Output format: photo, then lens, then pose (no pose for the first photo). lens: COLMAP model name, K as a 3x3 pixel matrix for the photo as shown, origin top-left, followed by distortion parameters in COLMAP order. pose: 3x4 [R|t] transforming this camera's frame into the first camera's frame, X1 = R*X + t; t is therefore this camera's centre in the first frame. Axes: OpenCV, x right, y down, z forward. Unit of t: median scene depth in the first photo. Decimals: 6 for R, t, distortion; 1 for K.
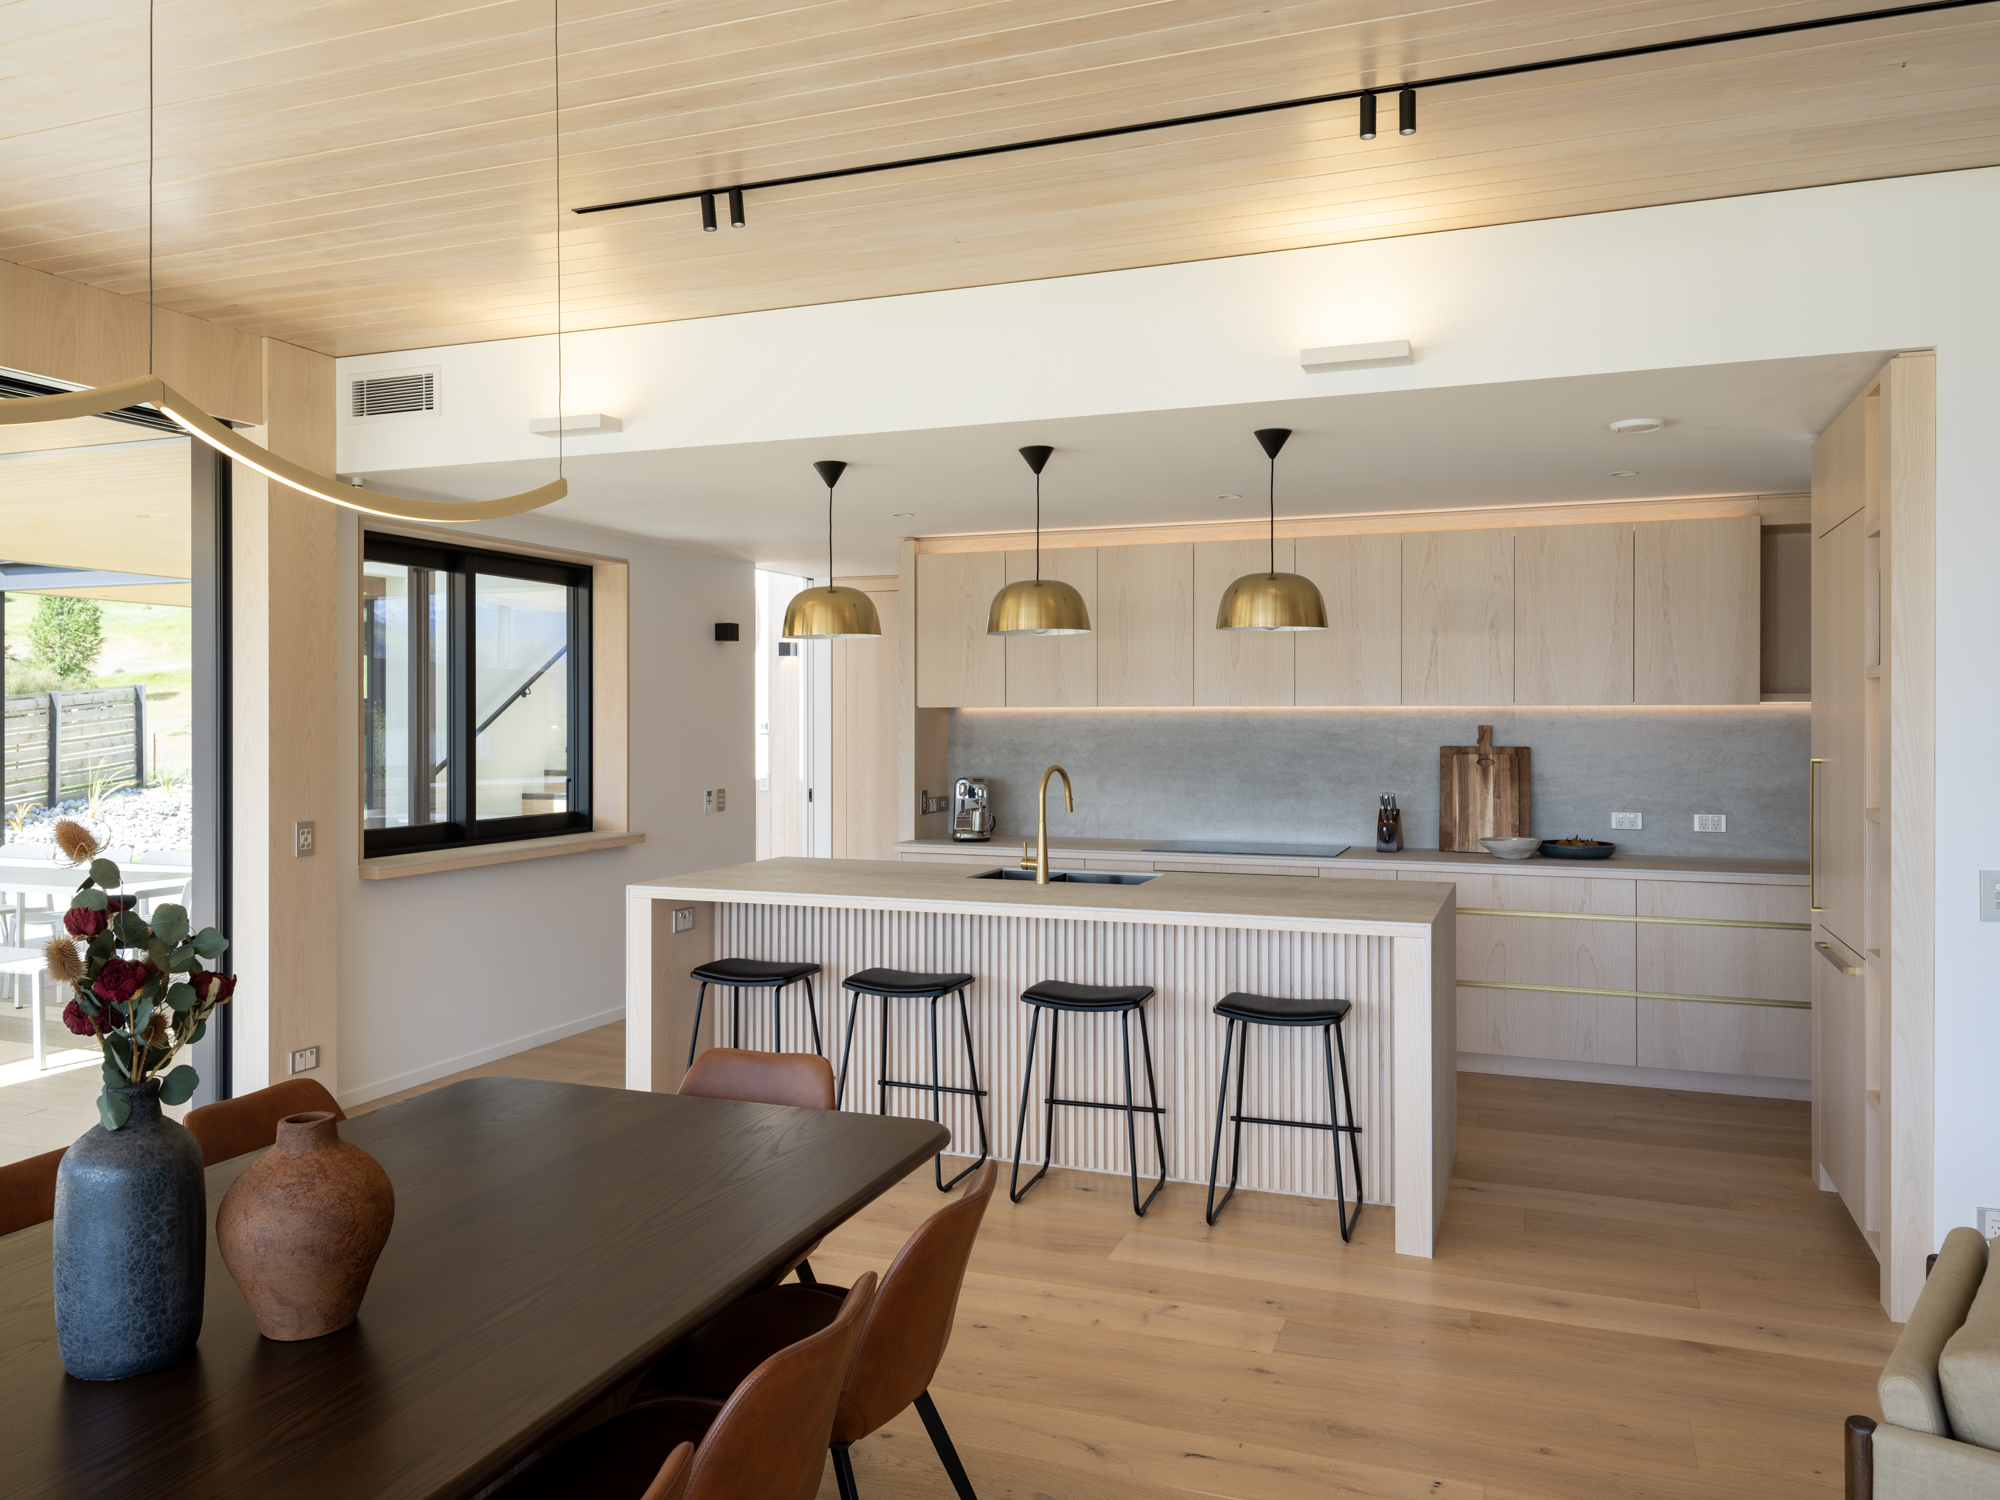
lens RADIAL K [[1428.1, 0, 1021.3], [0, 1428.1, 718.2], [0, 0, 1]] dist [0.027280, -0.029162]
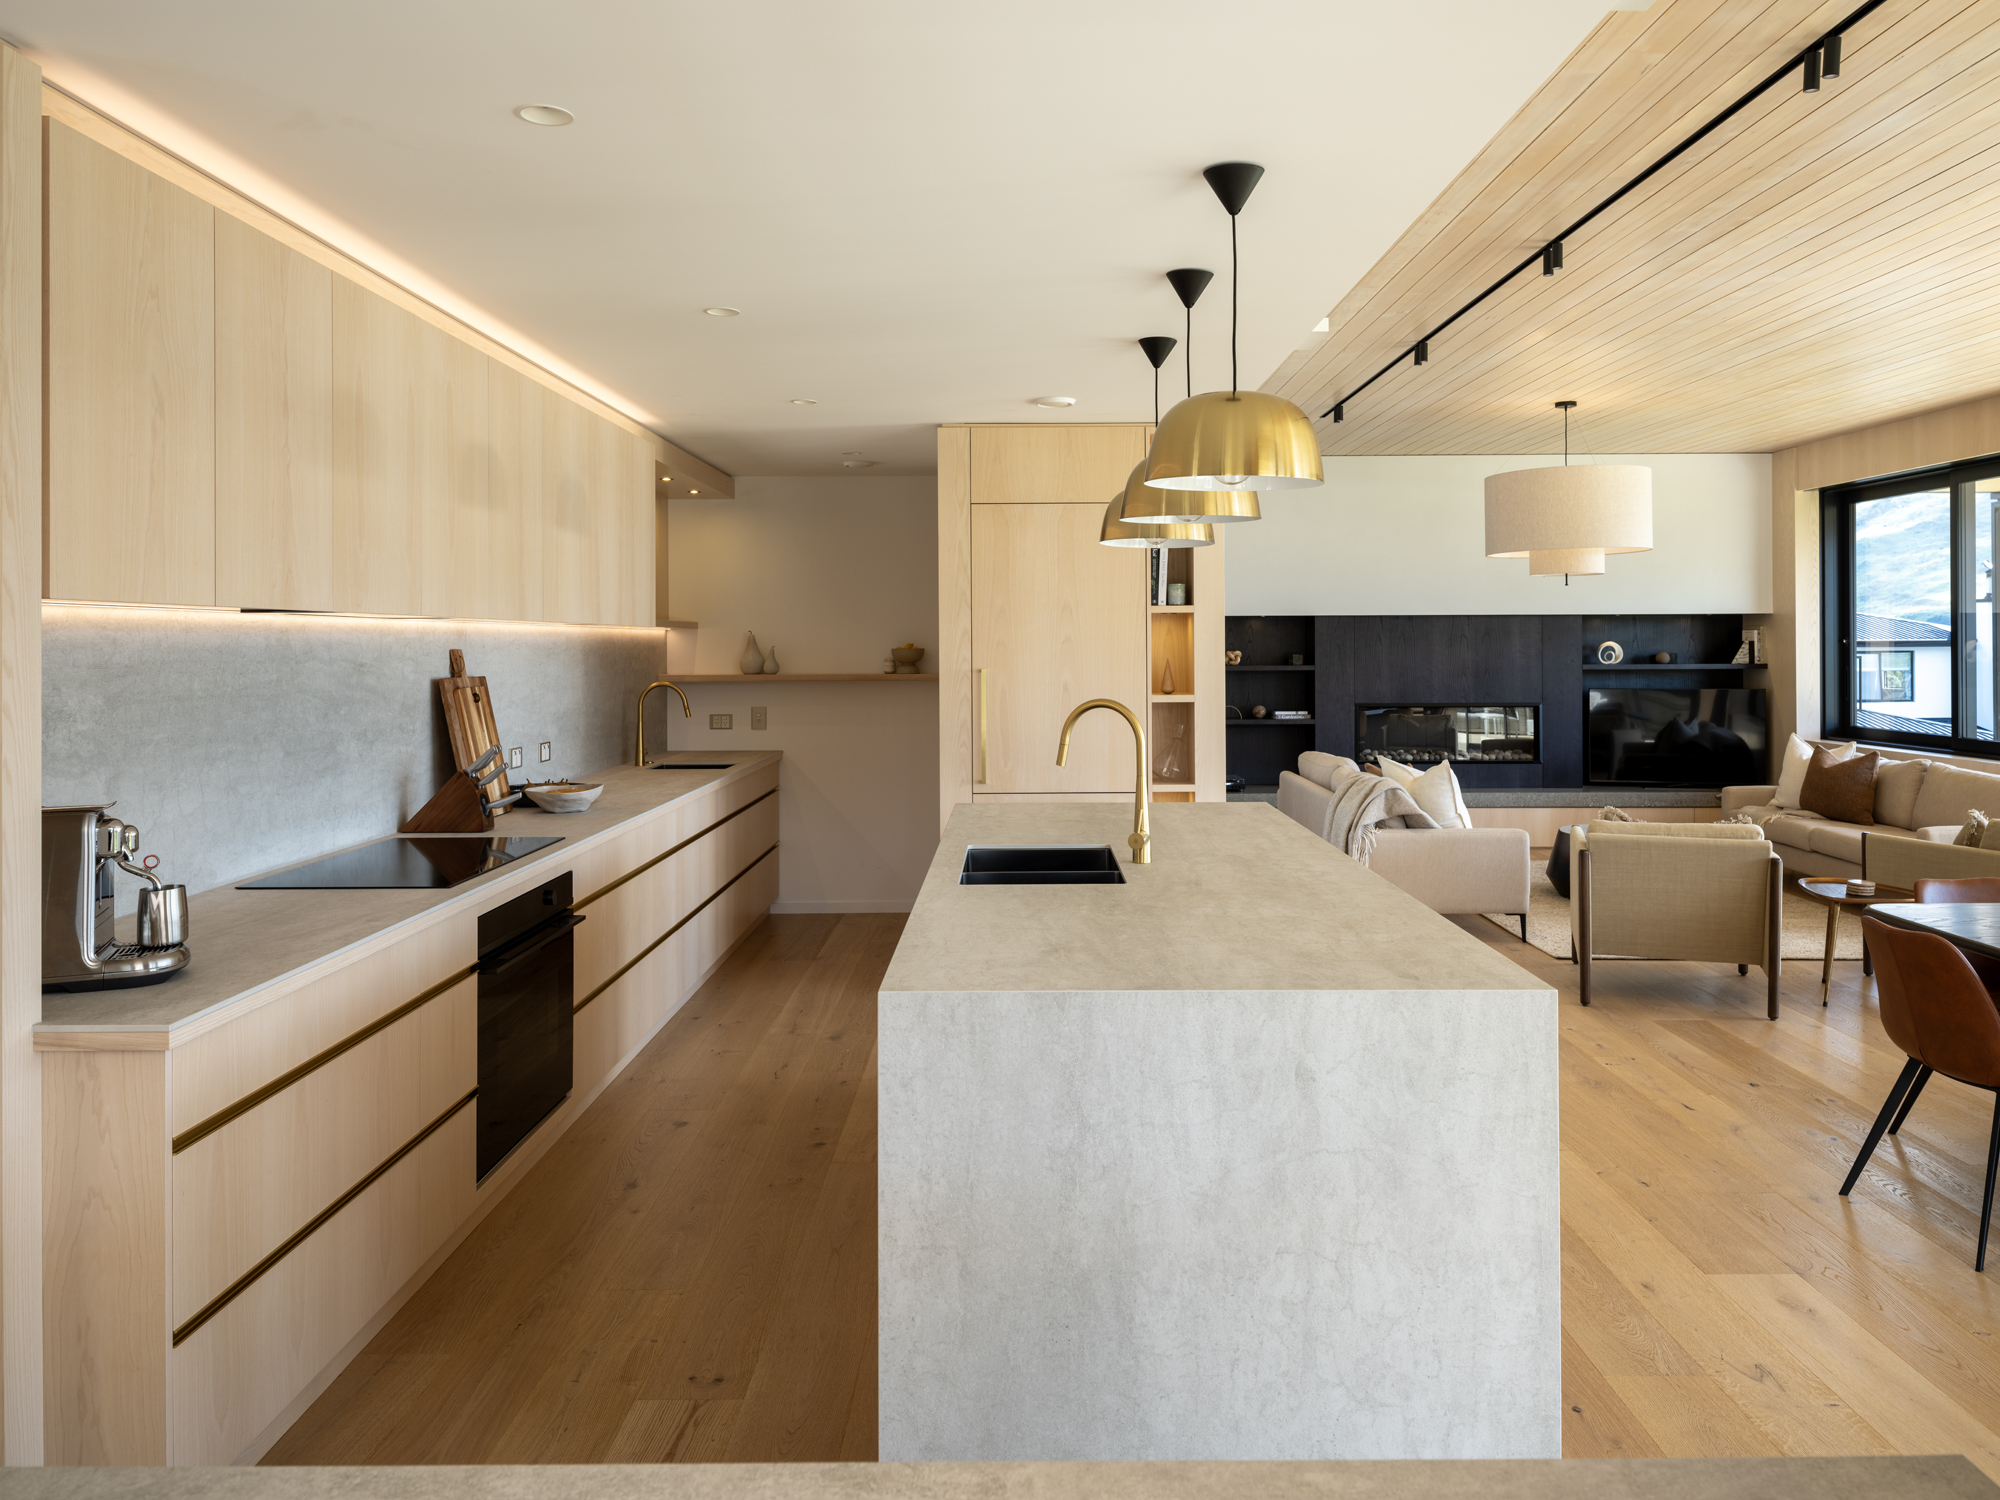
lens RADIAL K [[1428.1, 0, 1030.7], [0, 1428.1, 634.9], [0, 0, 1]] dist [0.027280, -0.029162]
pose [[-0.352468, 0.007374, 0.935795, -0.489893], [0.003416, 0.999972, -0.006593, 0.003597], [-0.935818, 0.000873, -0.352484, 0.995061]]
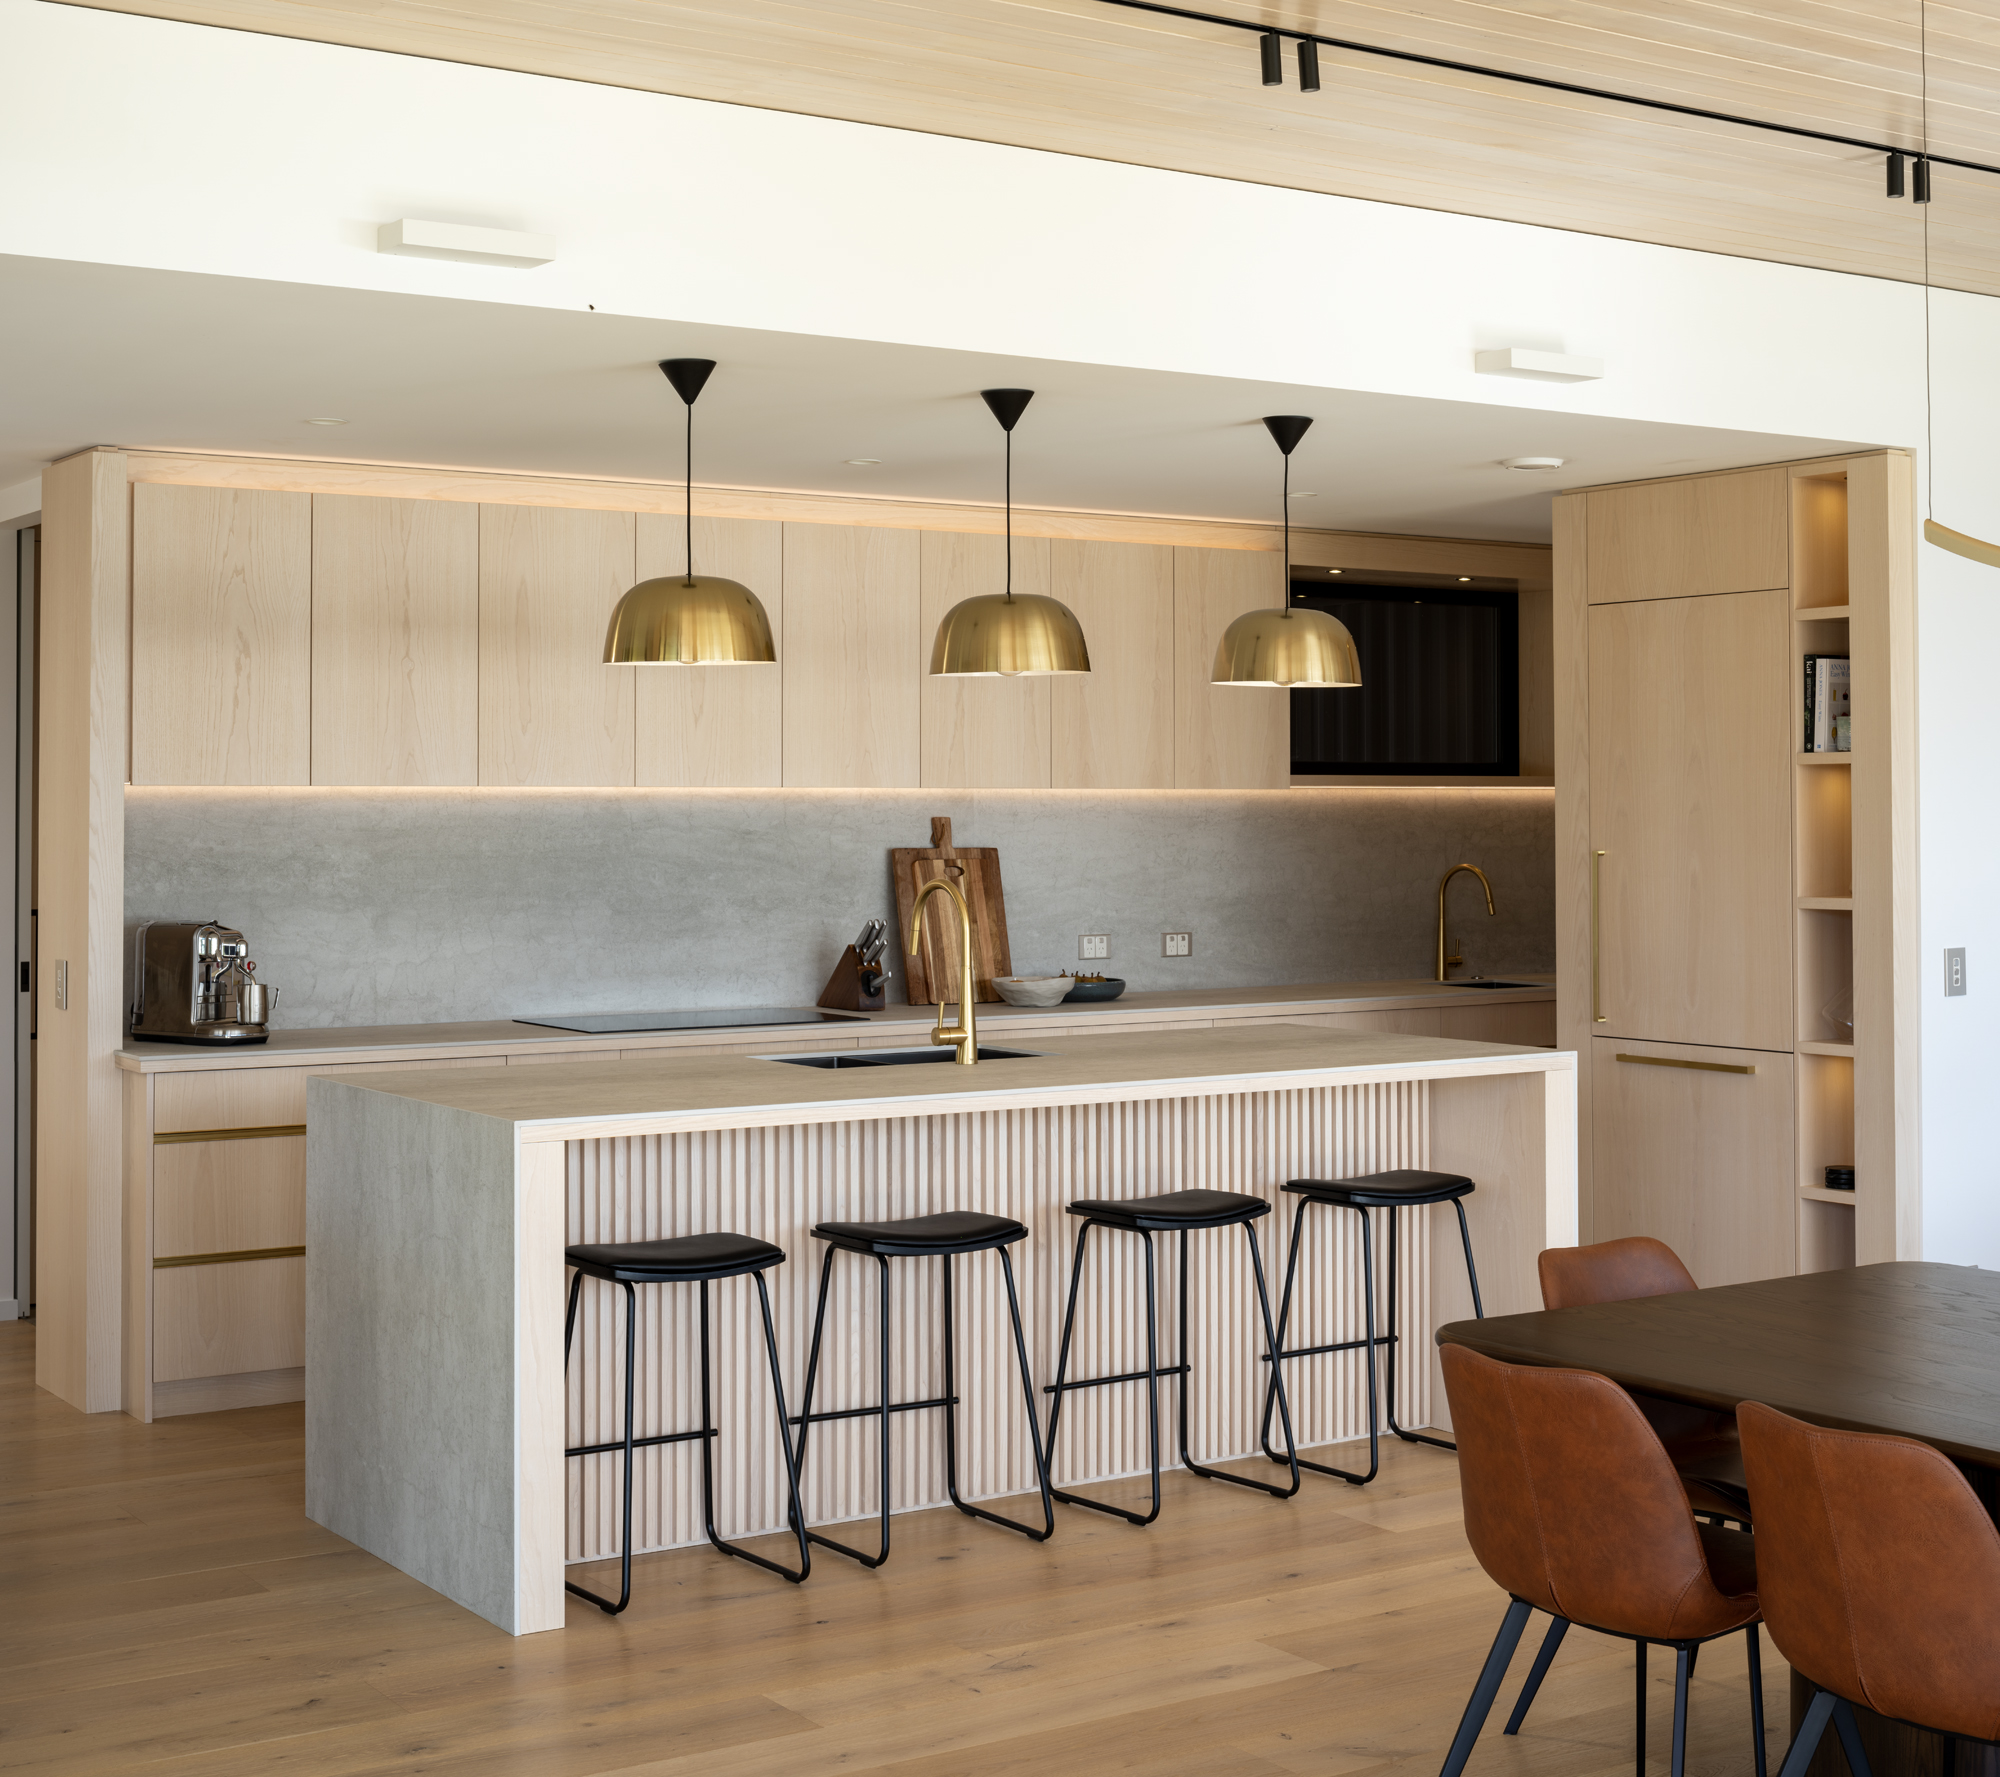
lens RADIAL K [[2881.2, 0, 1004.2], [0, 2881.2, 719.5], [0, 0, 1]] dist [-0.043756, 0.000000]
pose [[0.587241, 0.024716, 0.809035, -0.777654], [0.001025, 0.999510, -0.031279, 0.001445], [-0.809412, 0.019198, 0.586928, 0.172752]]
